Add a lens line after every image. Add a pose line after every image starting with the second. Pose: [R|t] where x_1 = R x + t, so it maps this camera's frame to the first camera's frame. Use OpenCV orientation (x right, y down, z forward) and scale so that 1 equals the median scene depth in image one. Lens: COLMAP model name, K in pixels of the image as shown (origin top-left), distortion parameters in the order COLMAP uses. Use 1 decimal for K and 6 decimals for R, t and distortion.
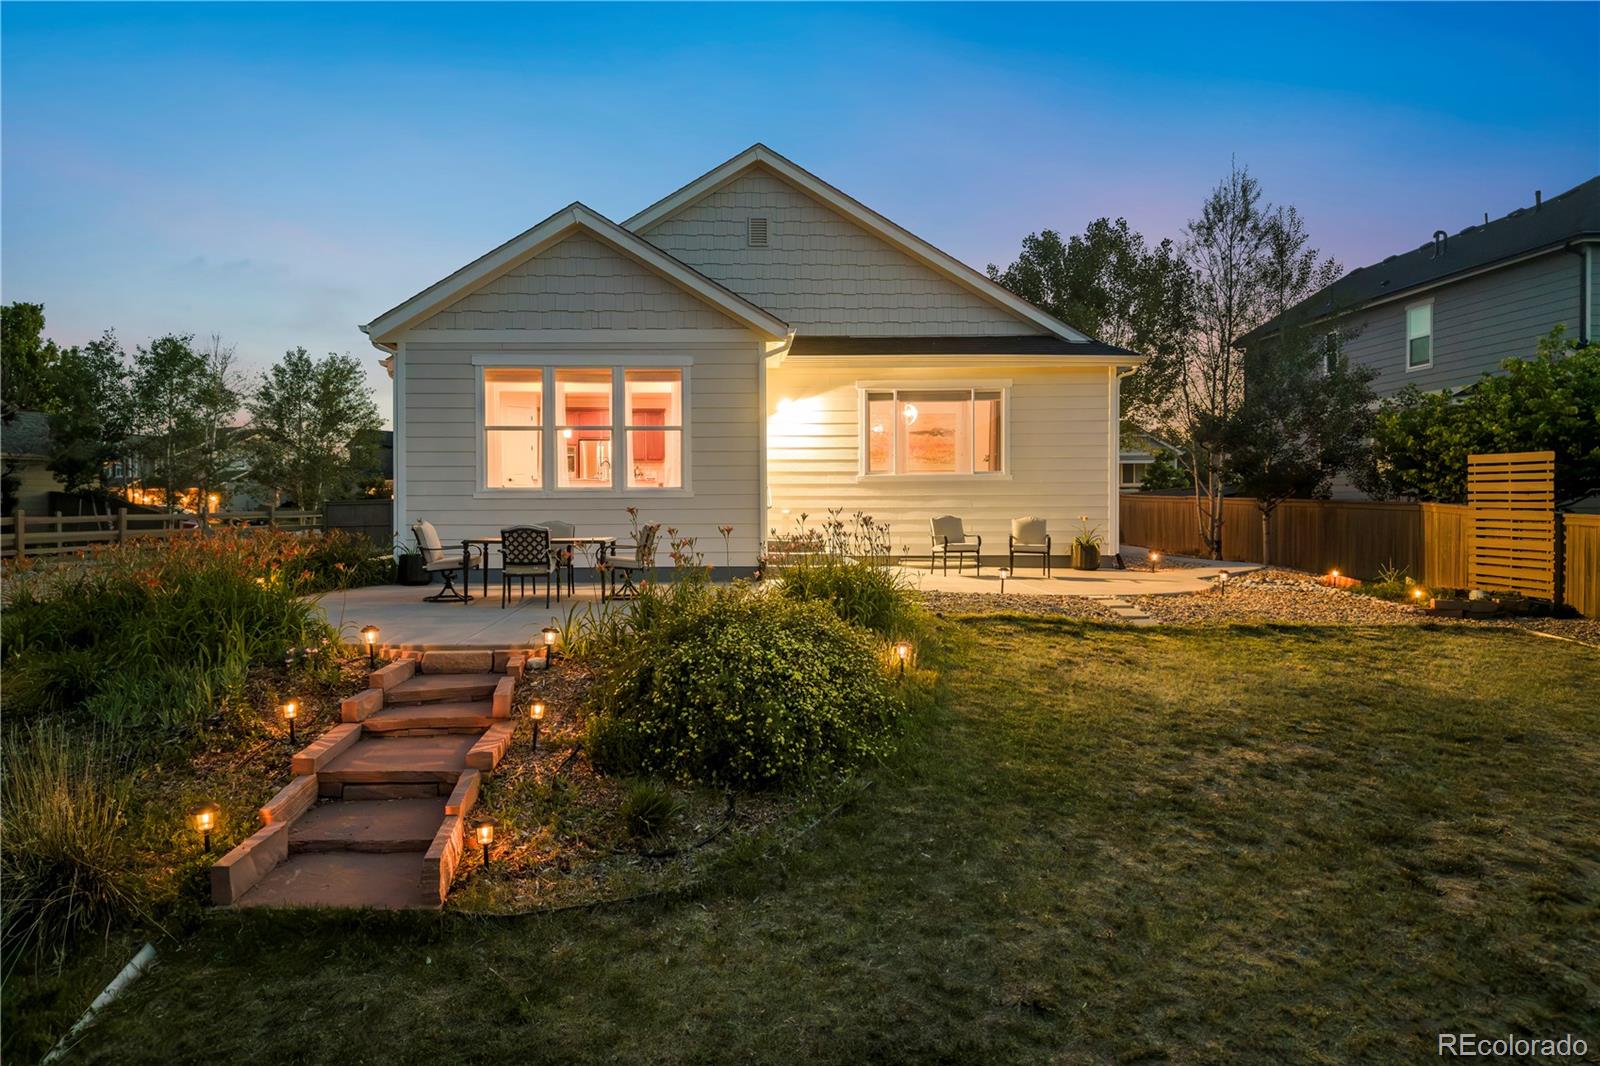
lens RADIAL K [[1218.3, 0, 800.0], [0, 1218.3, 533.0], [0, 0, 1]] dist [0.070231, -0.135432]
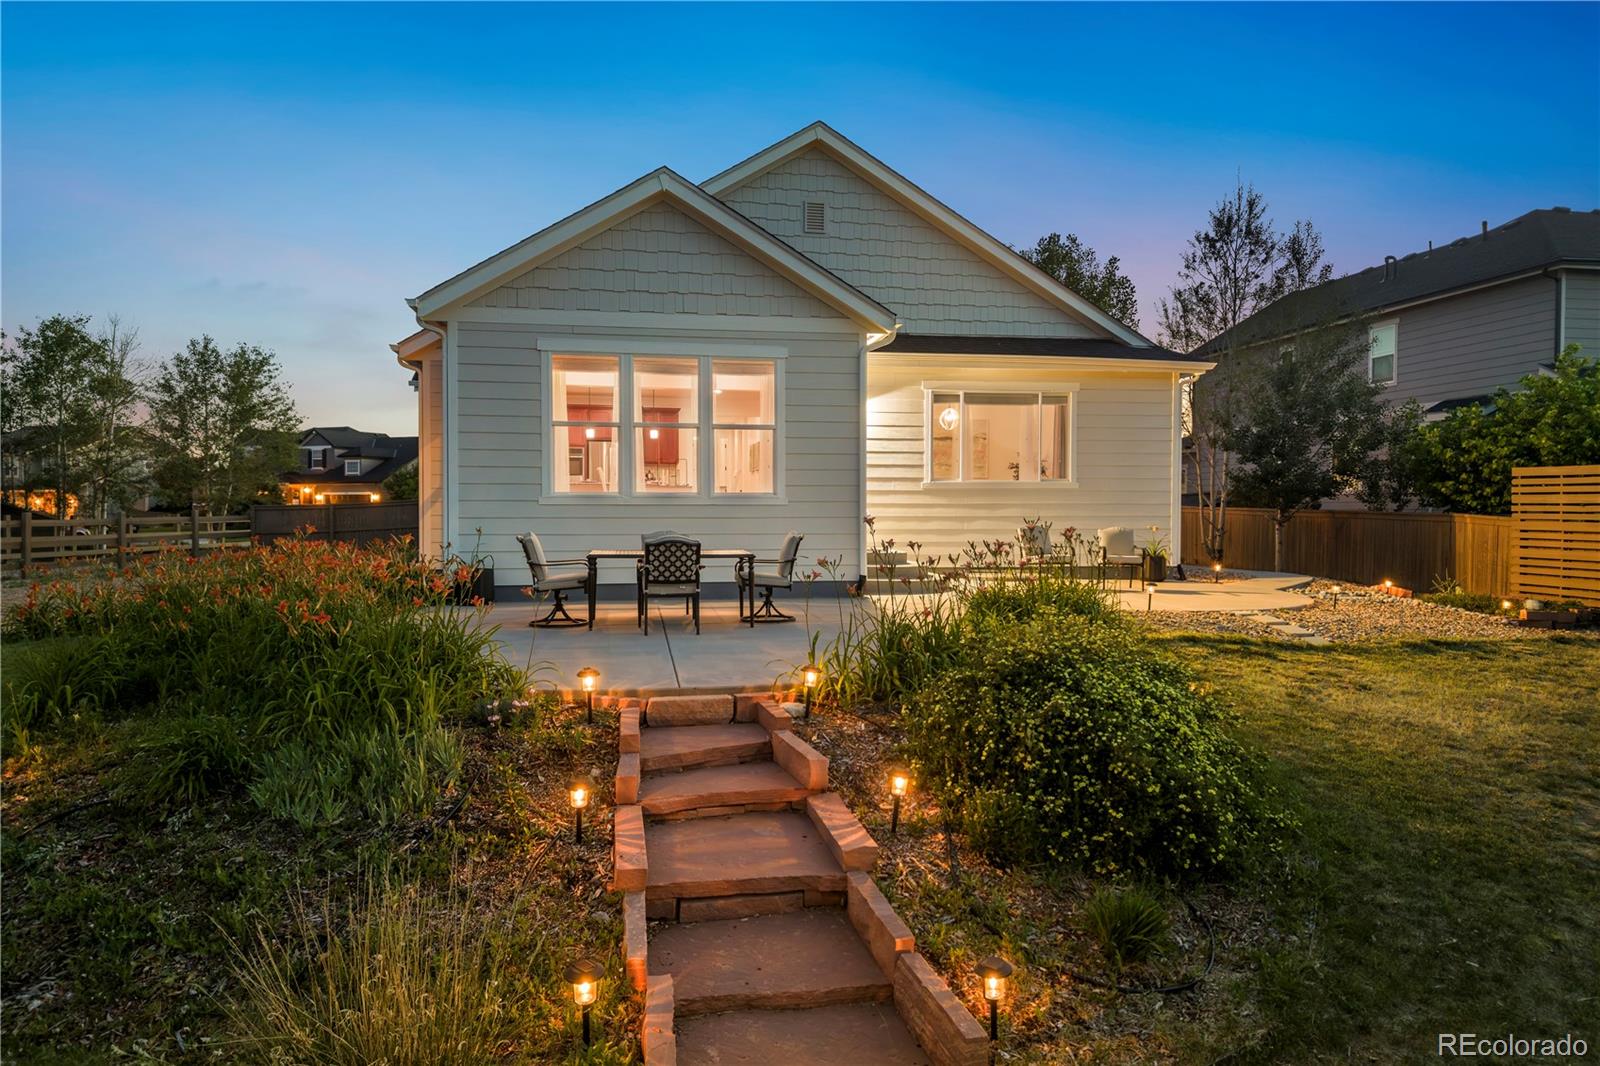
lens RADIAL K [[1131.8, 0, 797.7], [0, 1131.8, 547.9], [0, 0, 1]] dist [0.043423, -0.065338]
pose [[0.985579, -0.000203, 0.169216, -0.197496], [-0.001379, 0.999956, 0.009228, -0.004293], [-0.169211, -0.009329, 0.985536, 0.156835]]
